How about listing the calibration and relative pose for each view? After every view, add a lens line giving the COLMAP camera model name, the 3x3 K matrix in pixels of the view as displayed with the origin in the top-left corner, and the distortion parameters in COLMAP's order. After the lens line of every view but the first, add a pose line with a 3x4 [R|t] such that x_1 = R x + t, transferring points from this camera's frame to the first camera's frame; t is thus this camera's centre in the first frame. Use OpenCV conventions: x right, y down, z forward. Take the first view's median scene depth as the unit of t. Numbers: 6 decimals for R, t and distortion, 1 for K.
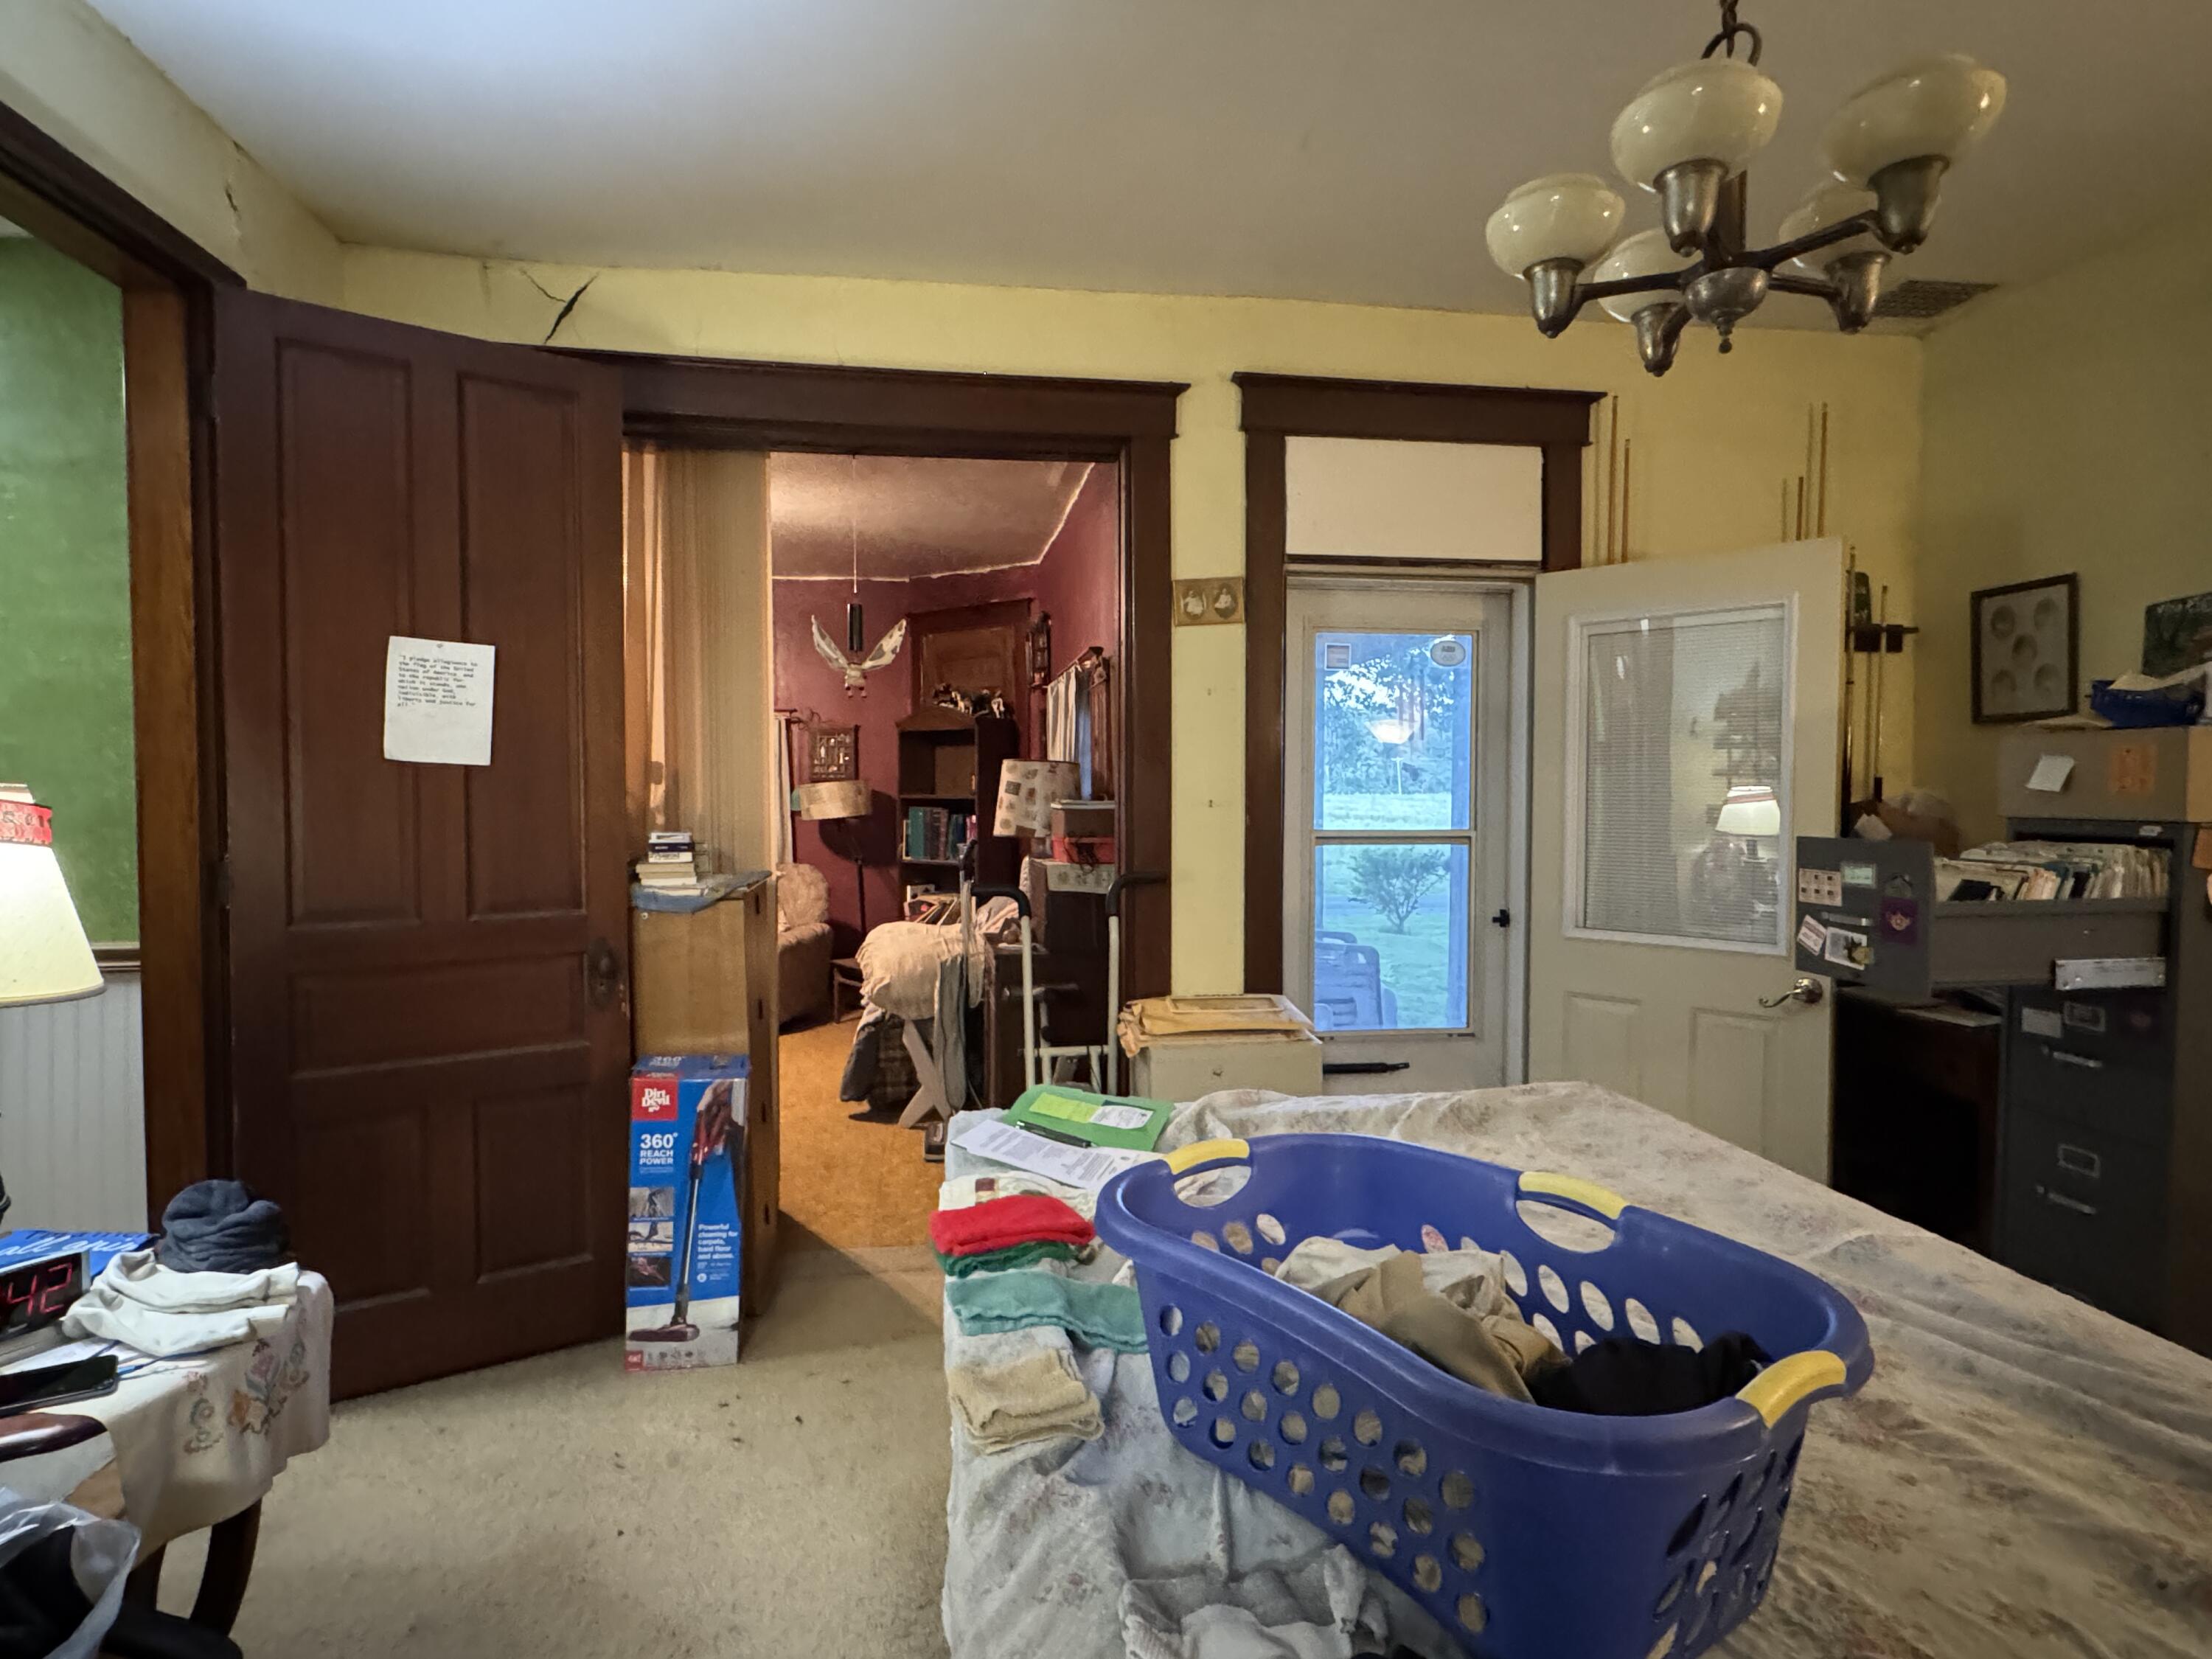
lens RADIAL K [[1174.9, 0, 1106.0], [0, 1174.9, 829.5], [0, 0, 1]] dist [-0.003666, 0.001121]
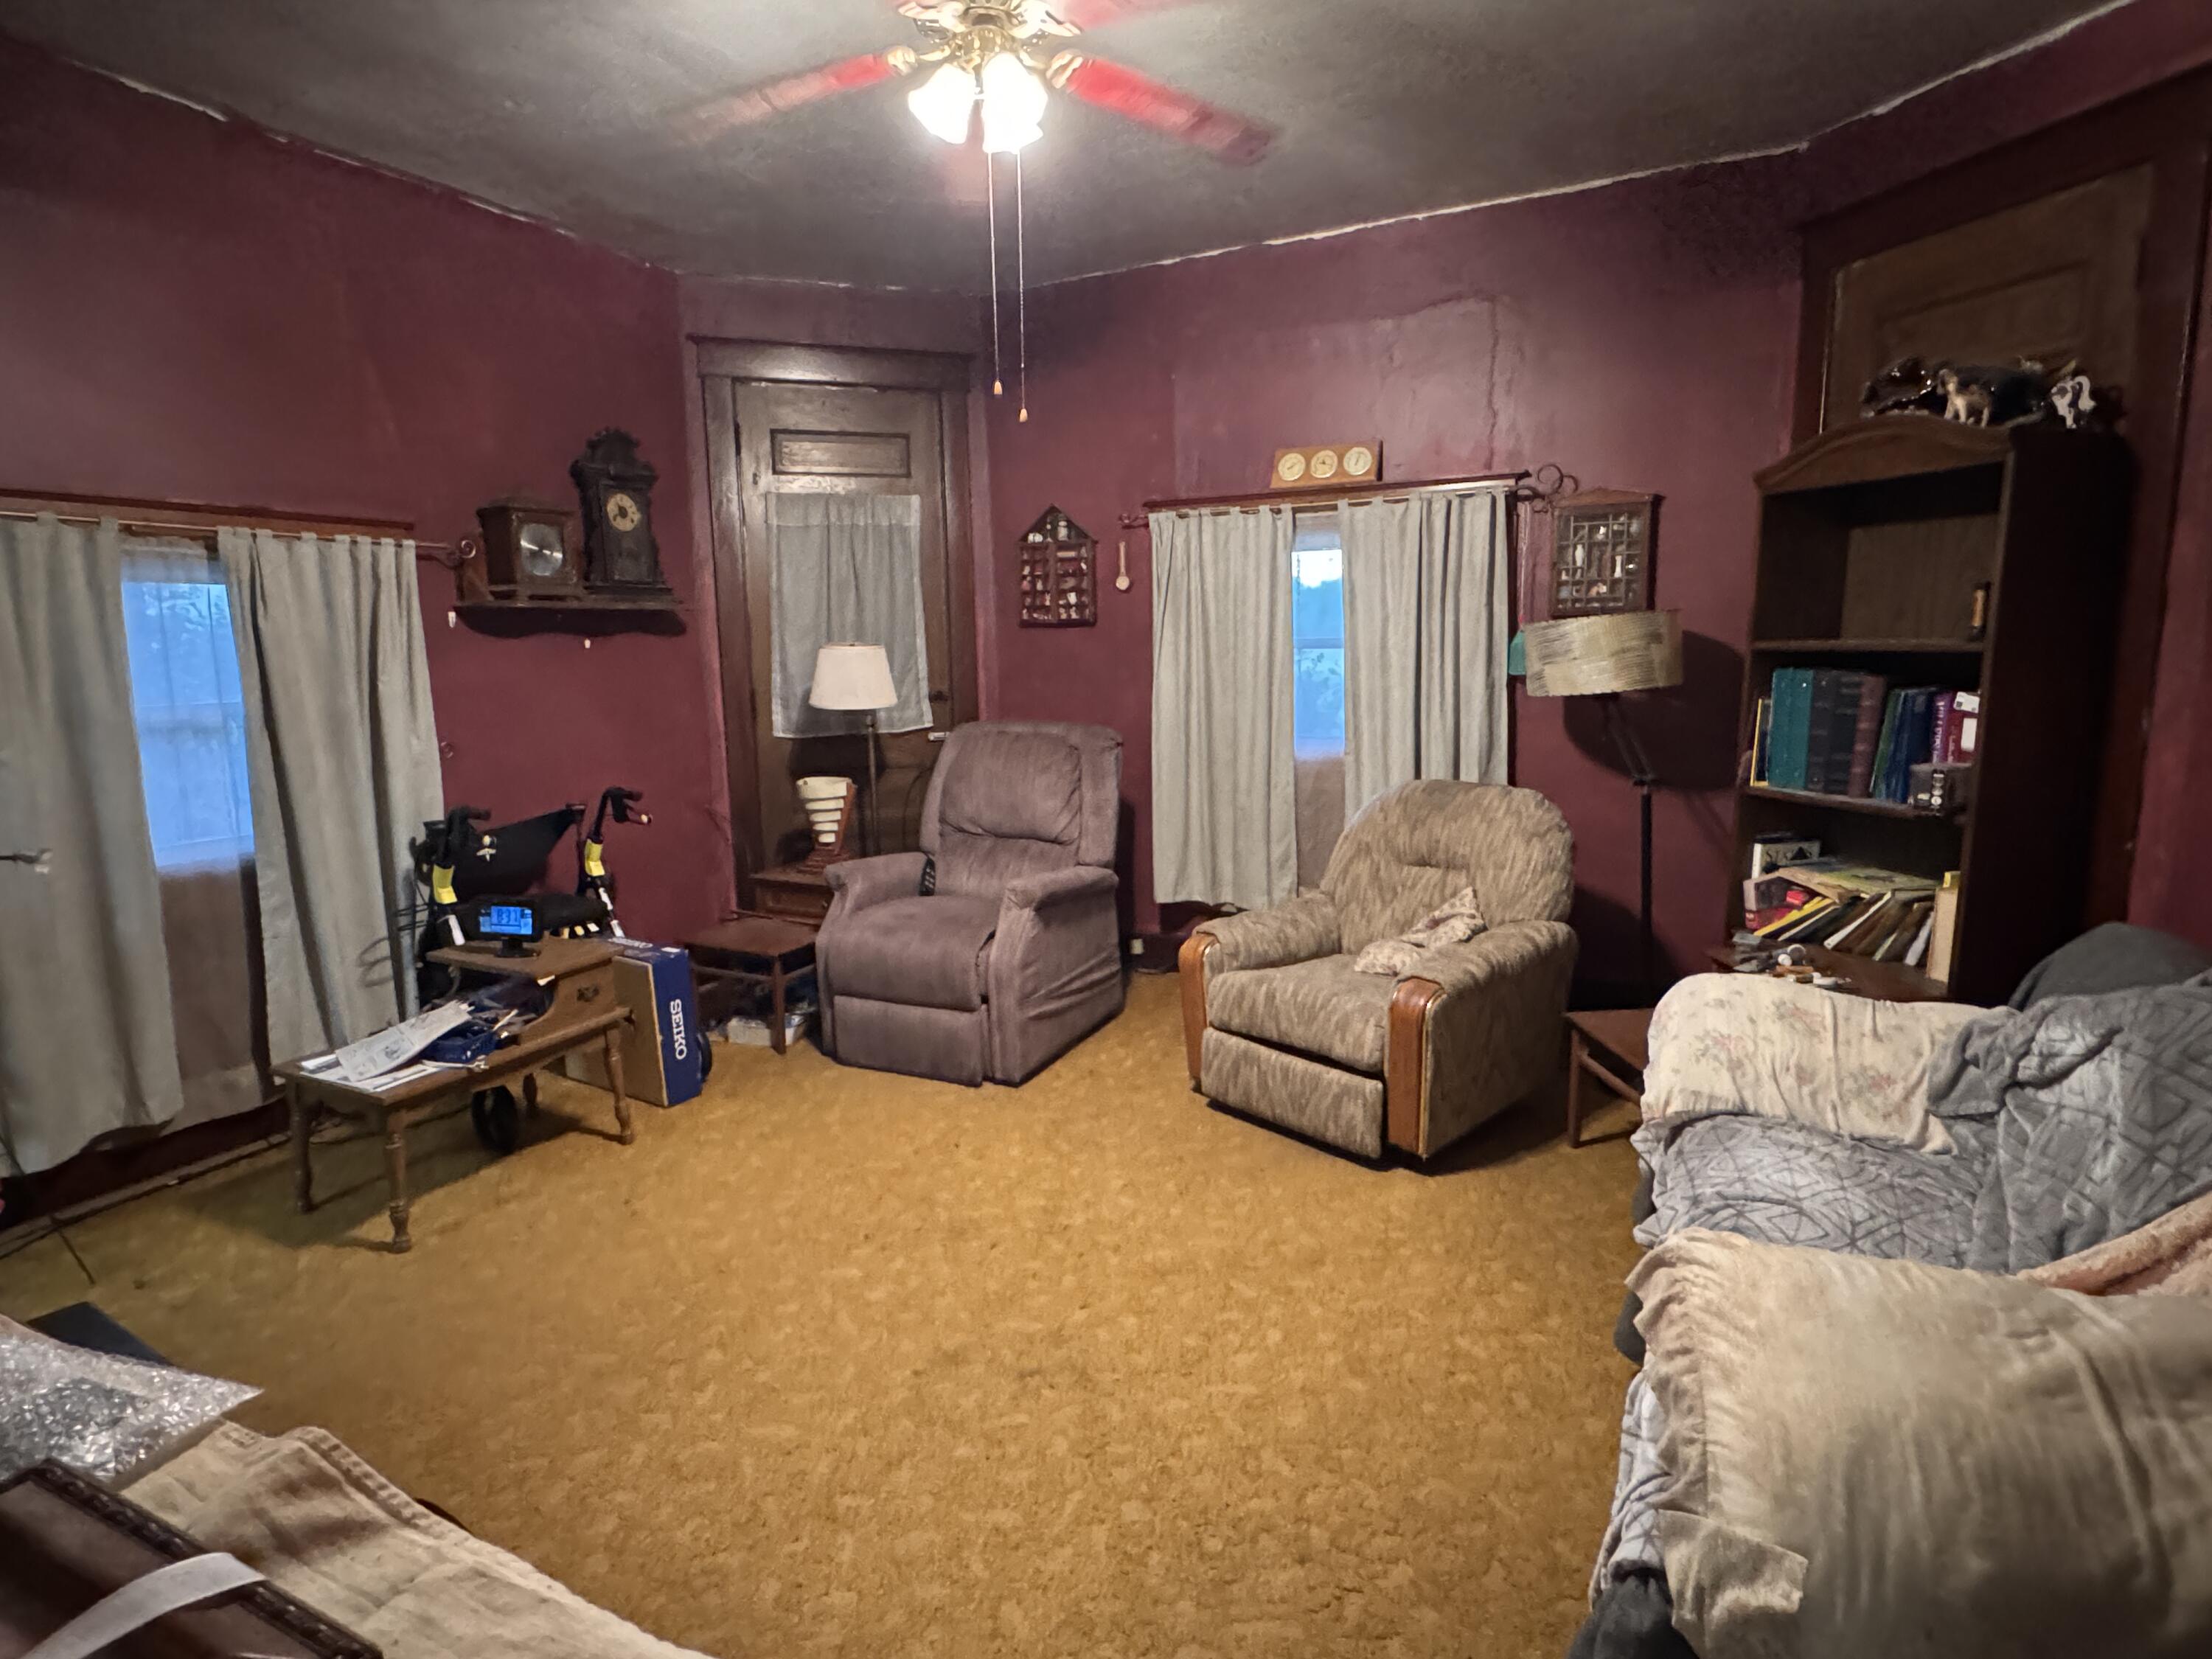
lens RADIAL K [[1183.3, 0, 1106.0], [0, 1183.3, 829.5], [0, 0, 1]] dist [-0.001621, -0.000536]
pose [[0.811915, 0.080172, -0.578245, -0.241503], [-0.004409, 0.991339, 0.131255, -0.036846], [0.583760, -0.104018, 0.805236, 1.074996]]
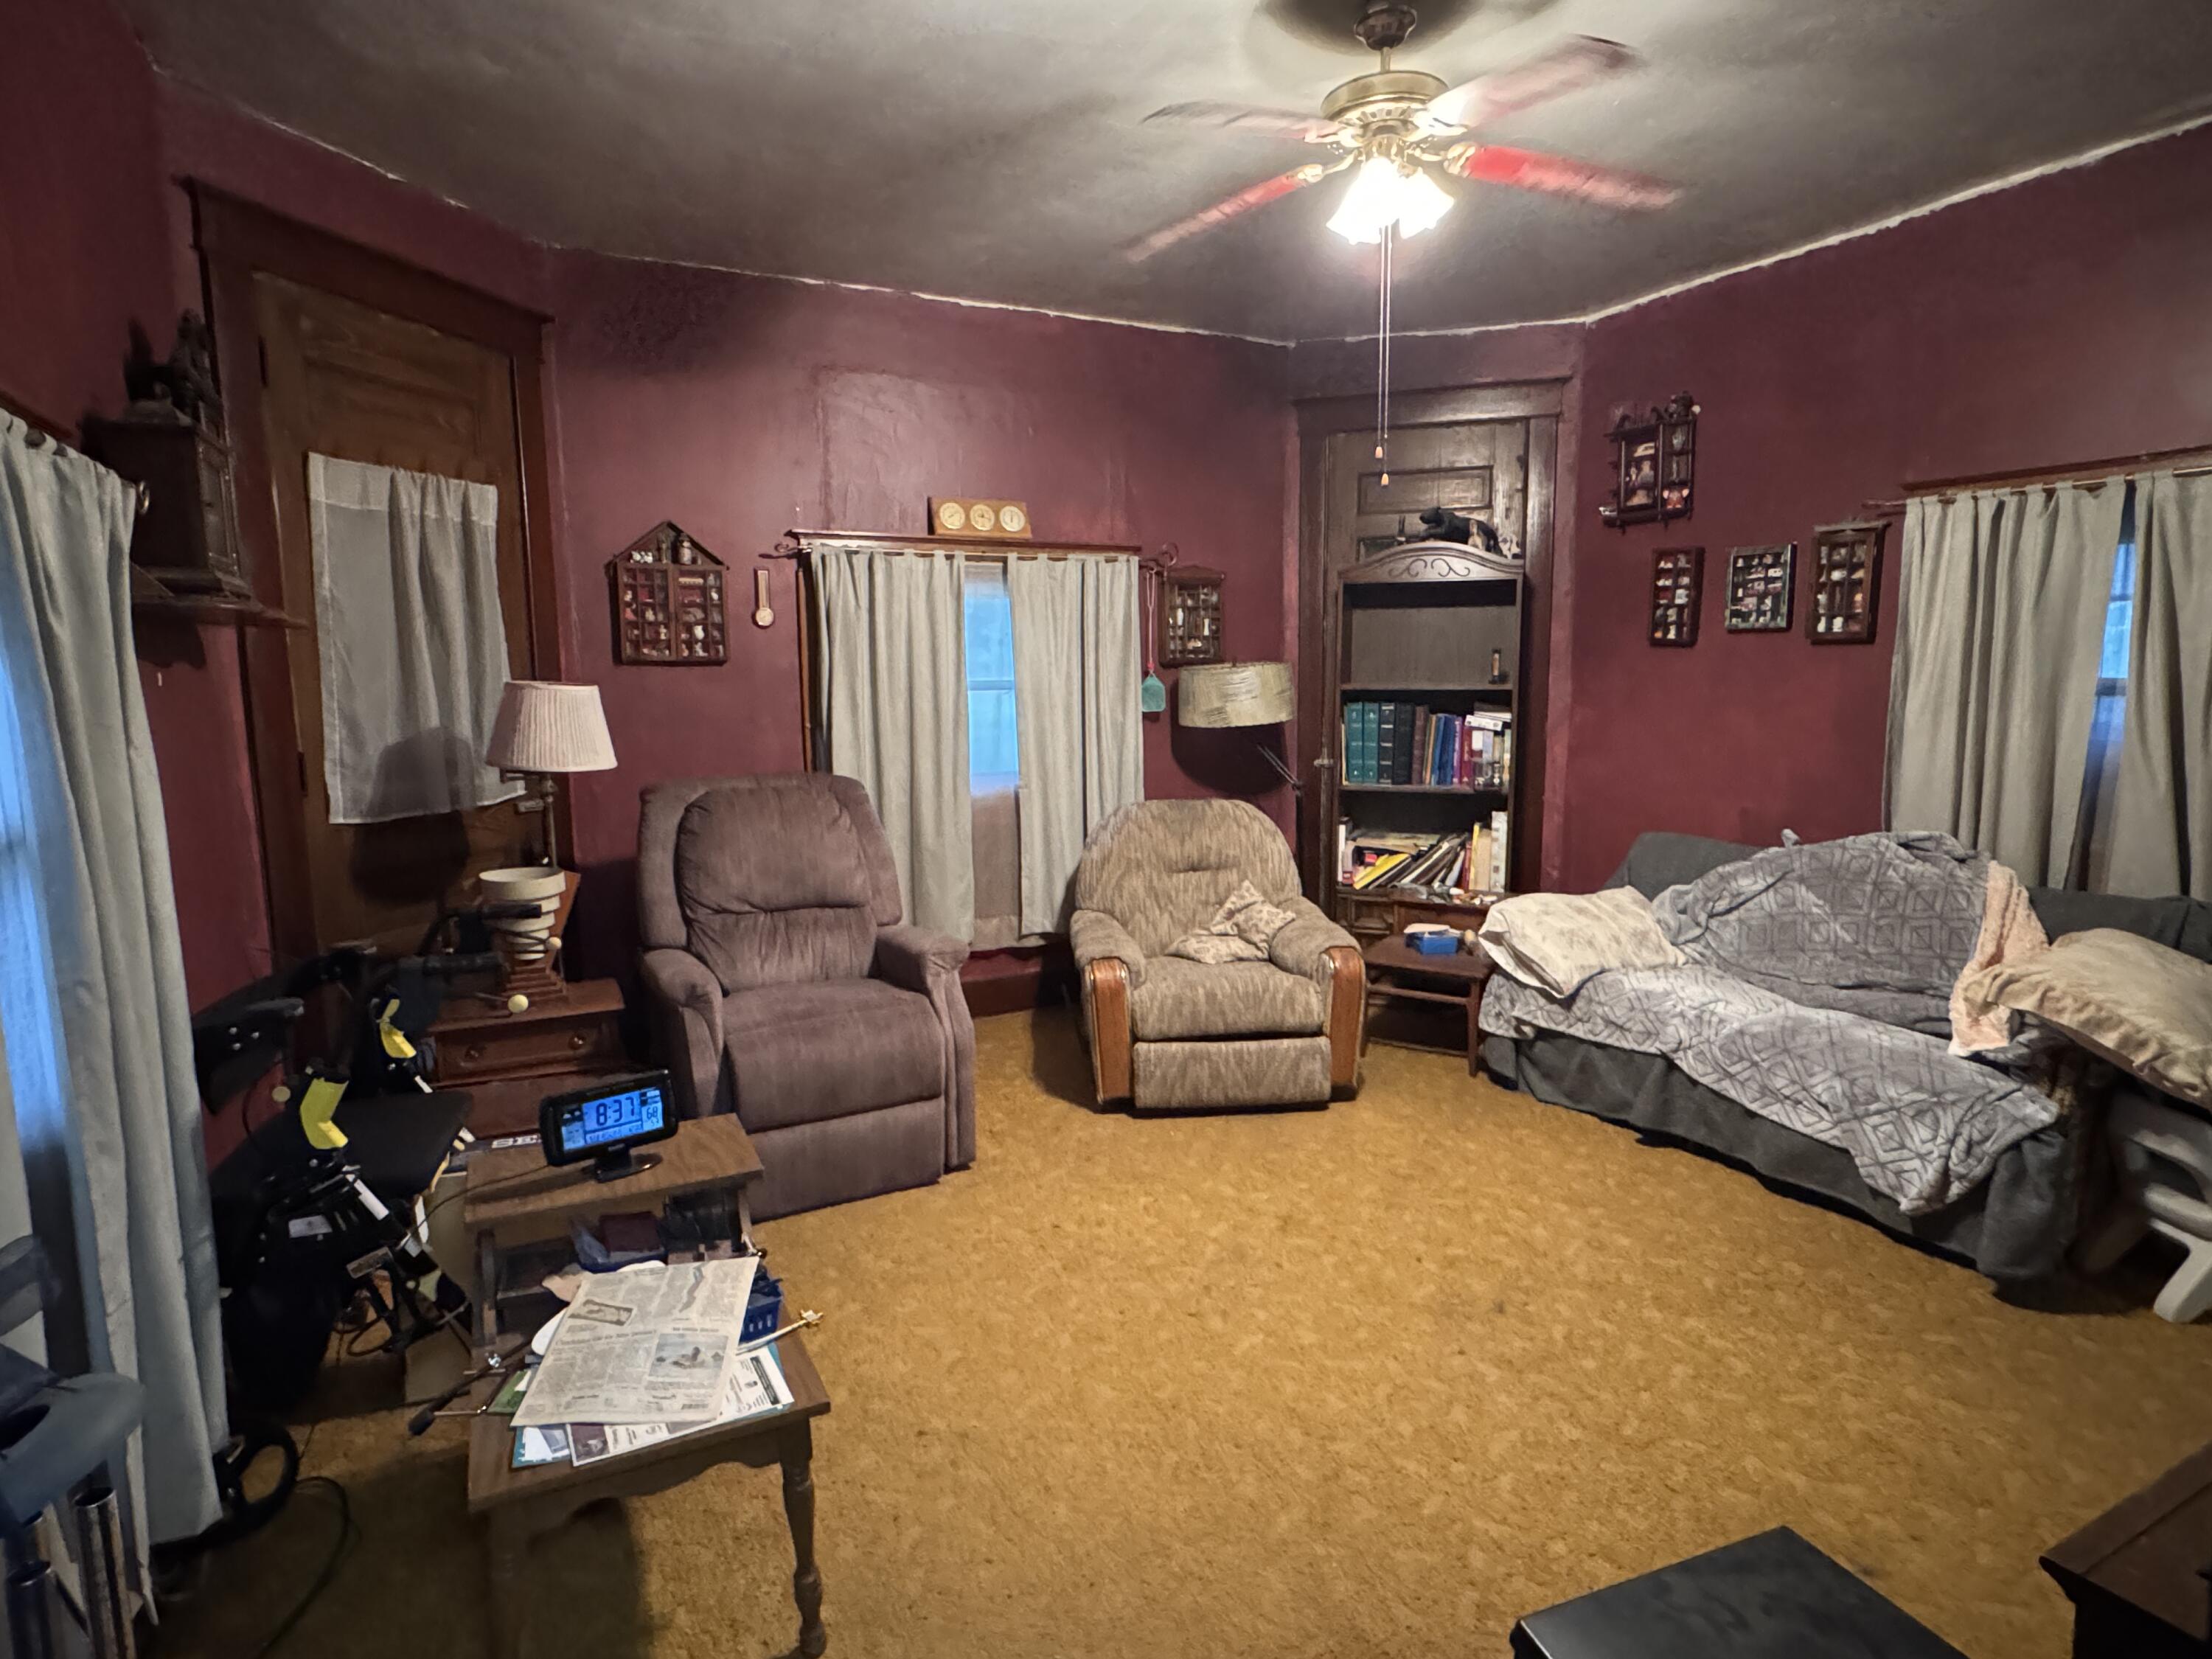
lens RADIAL K [[1169.7, 0, 1106.0], [0, 1169.7, 829.5], [0, 0, 1]] dist [-0.012694, 0.000184]
pose [[0.951905, -0.047033, 0.302763, -1.086630], [0.018804, 0.995253, 0.095489, -0.030875], [-0.305817, -0.085203, 0.948270, 0.944376]]
